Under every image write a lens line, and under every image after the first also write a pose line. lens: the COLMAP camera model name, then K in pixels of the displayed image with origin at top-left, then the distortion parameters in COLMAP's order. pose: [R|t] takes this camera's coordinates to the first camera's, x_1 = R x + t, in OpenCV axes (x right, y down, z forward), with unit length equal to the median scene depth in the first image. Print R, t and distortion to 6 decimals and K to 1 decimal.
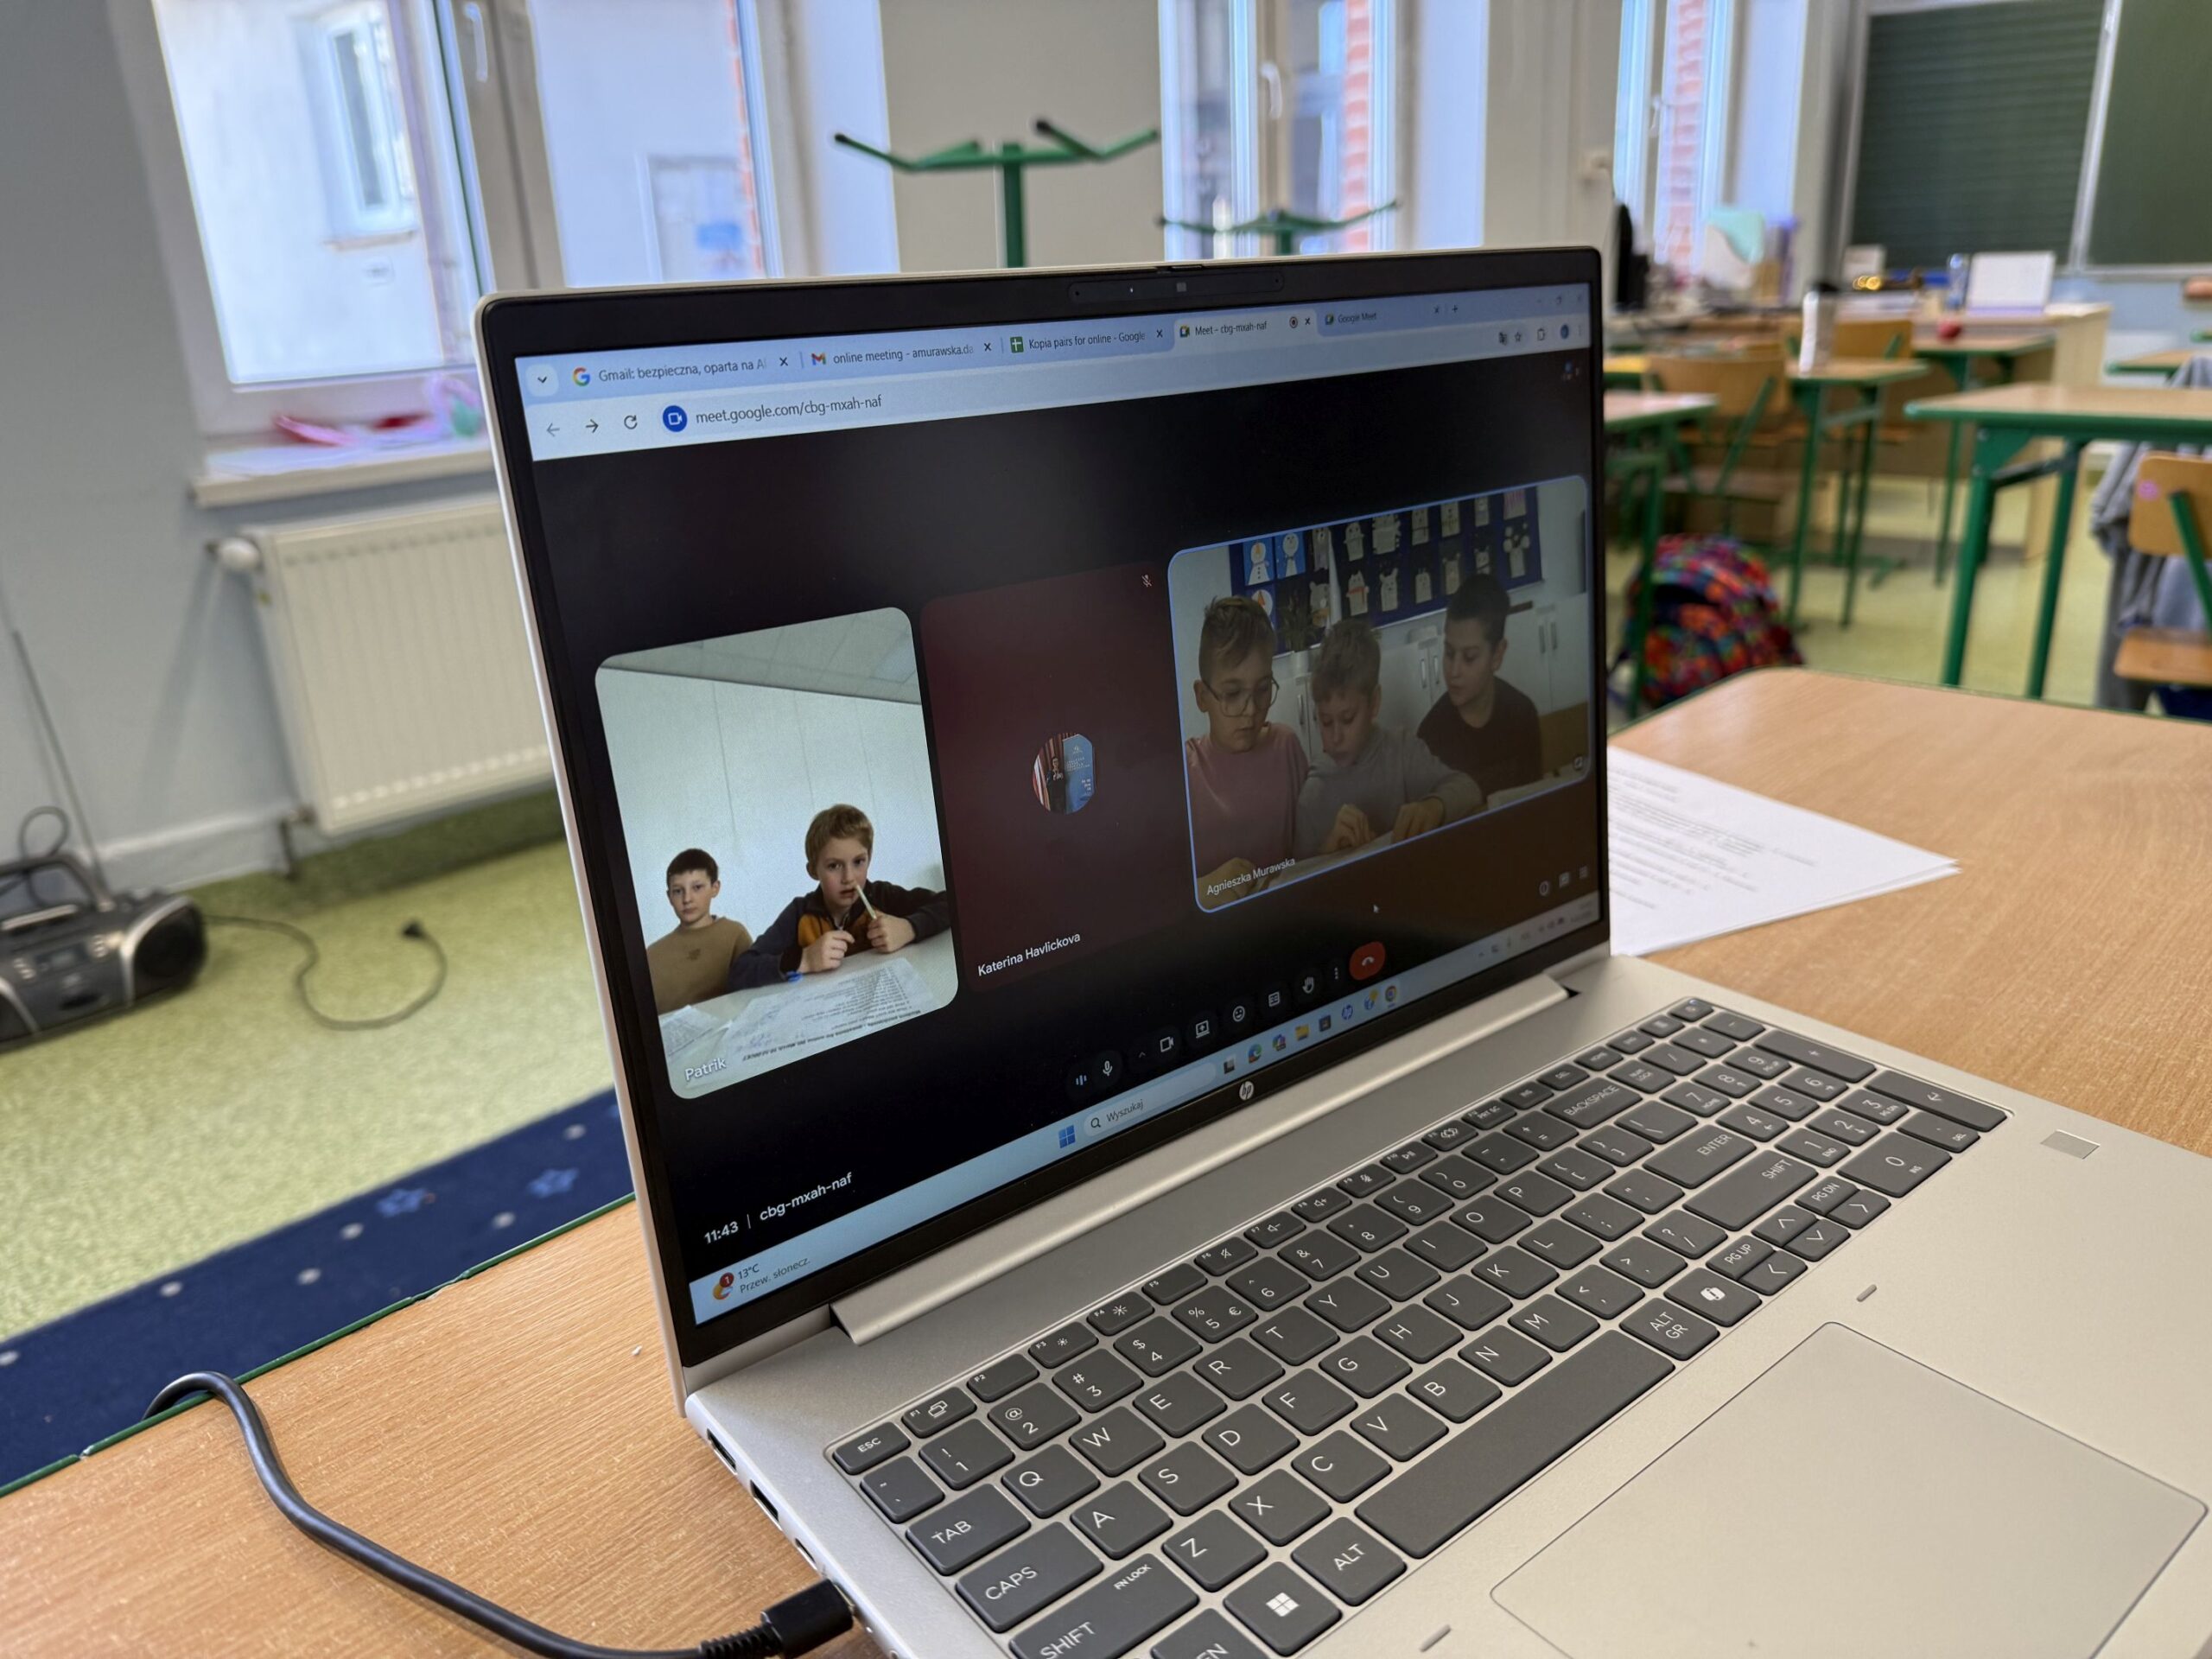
lens RADIAL K [[1589.0, 0, 1118.3], [0, 1589.0, 830.4], [0, 0, 1]] dist [0.004503, -0.011305]
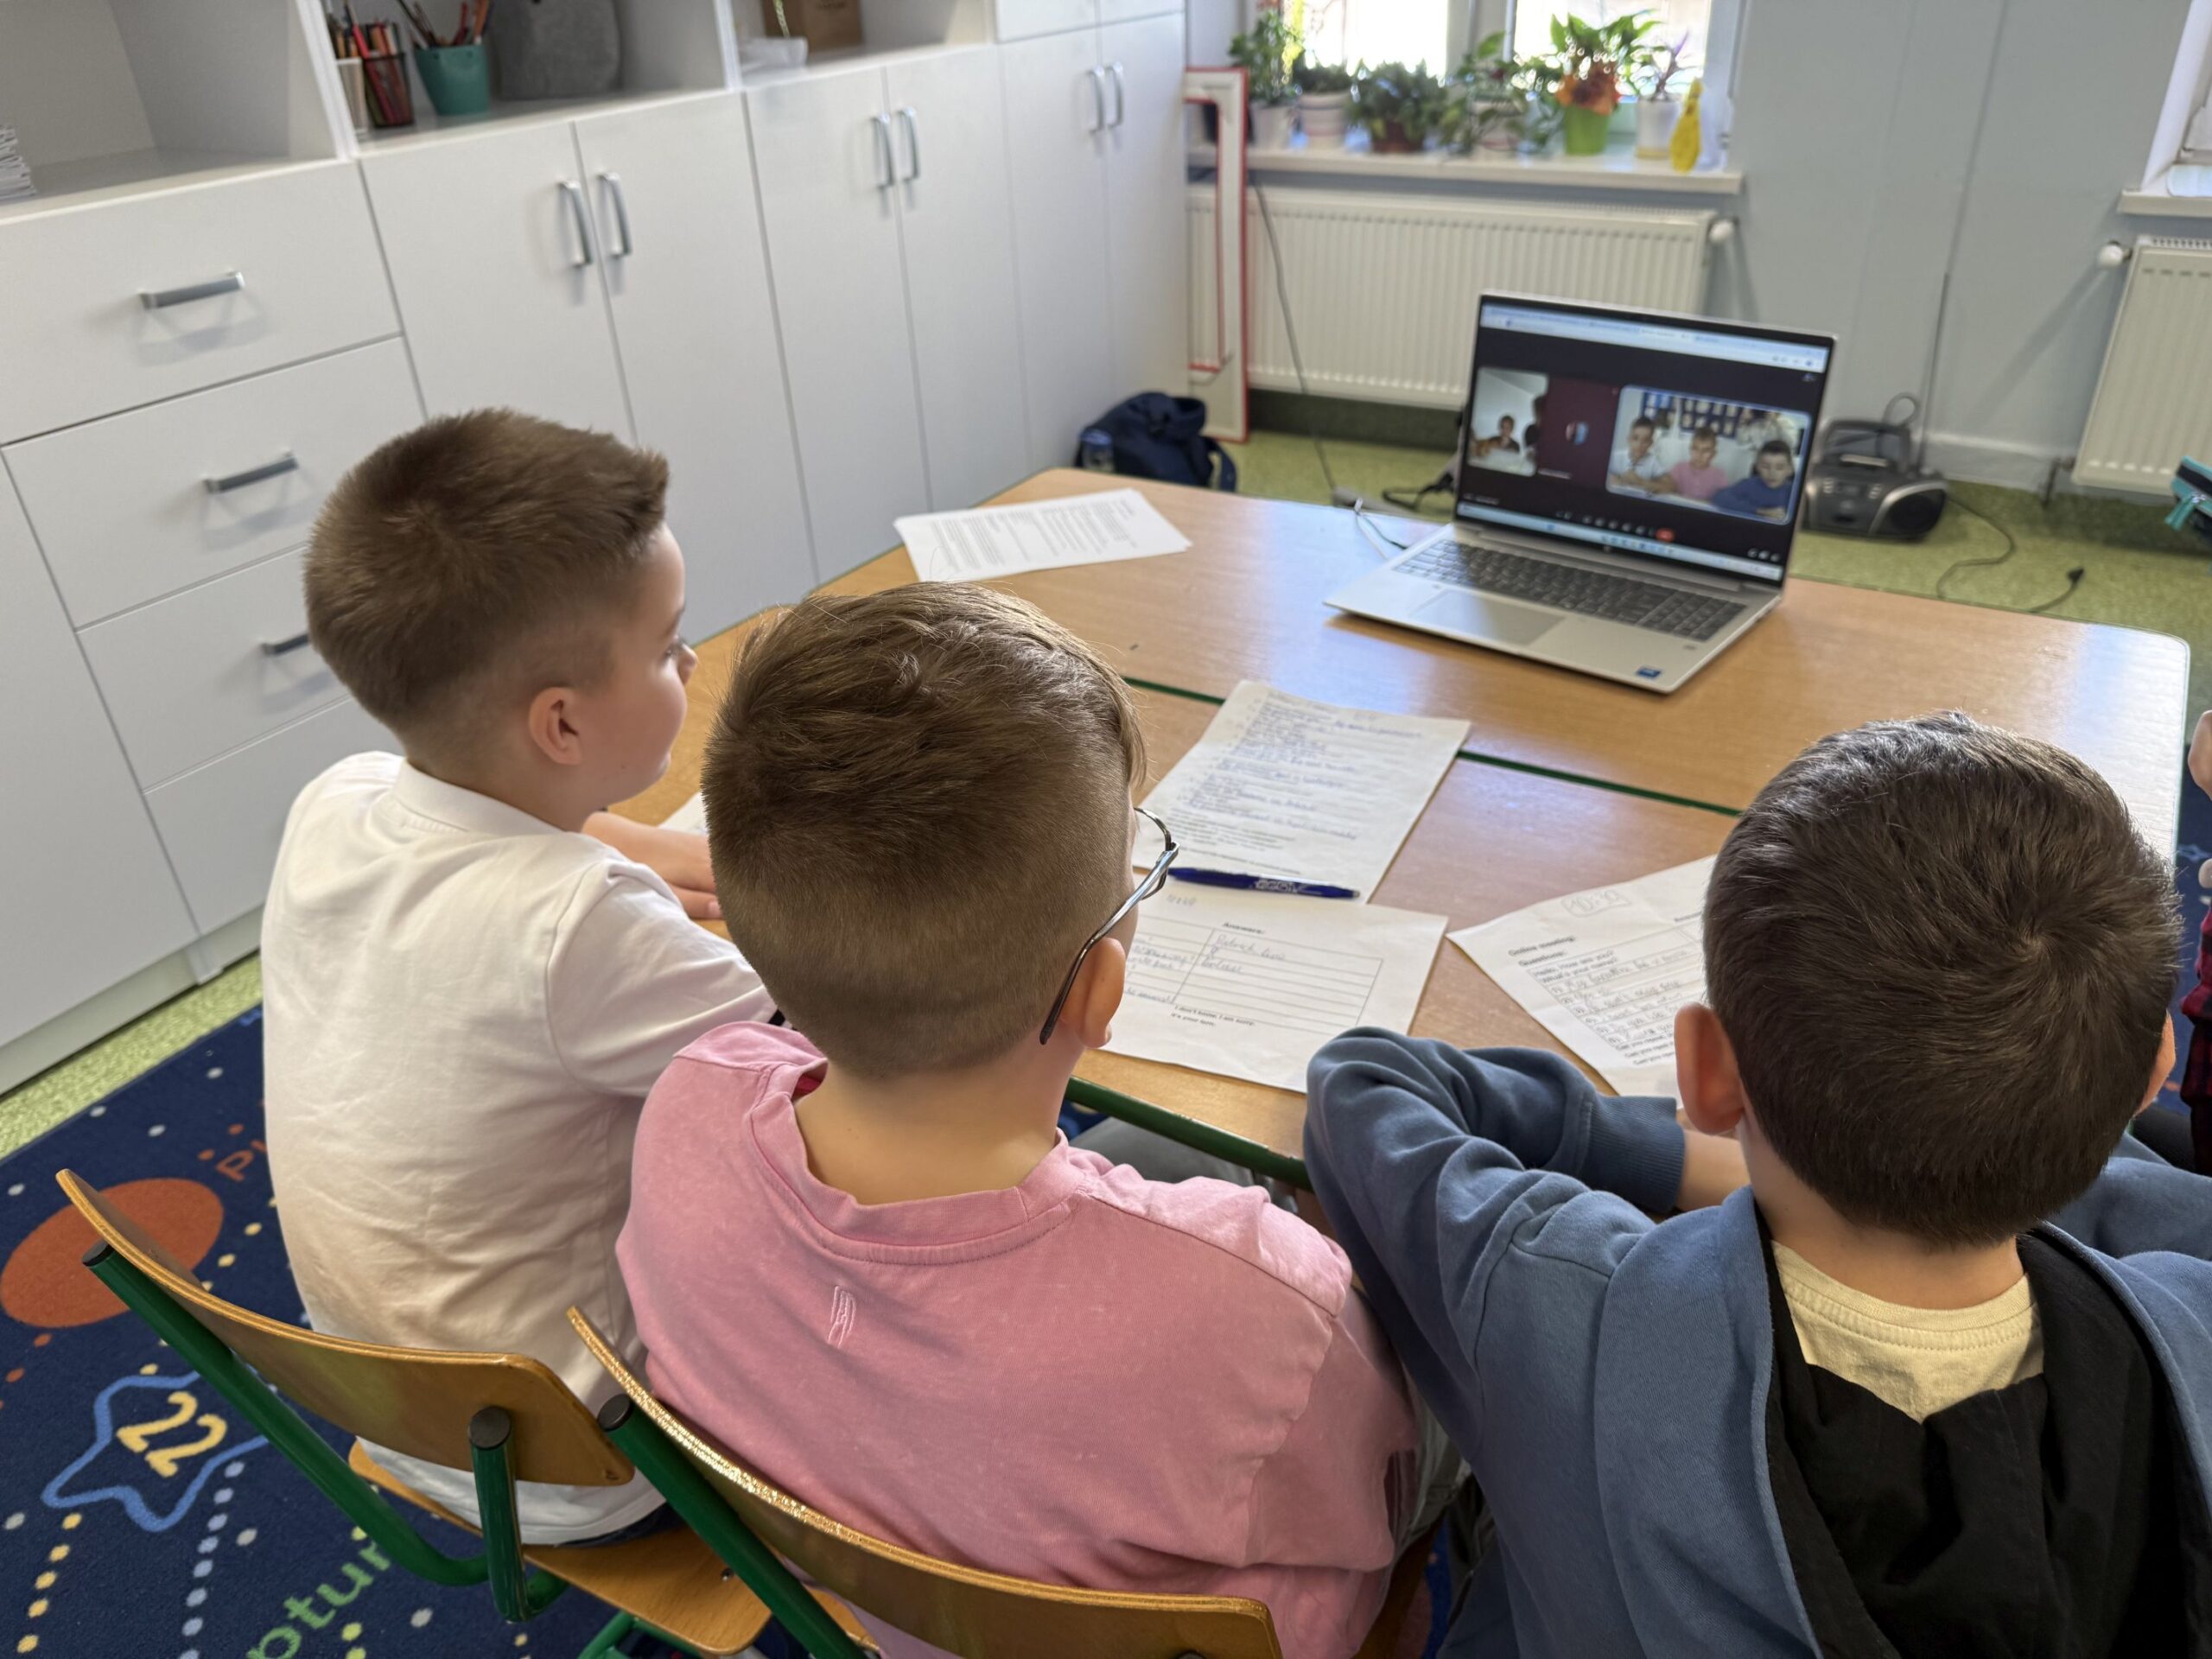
lens RADIAL K [[1589.0, 0, 1118.3], [0, 1589.0, 830.4], [0, 0, 1]] dist [0.004503, -0.011305]
pose [[0.291958, 0.527631, -0.797726, 0.517629], [-0.316968, 0.840307, 0.439789, -0.090804], [0.902381, 0.124454, 0.412577, -0.241152]]
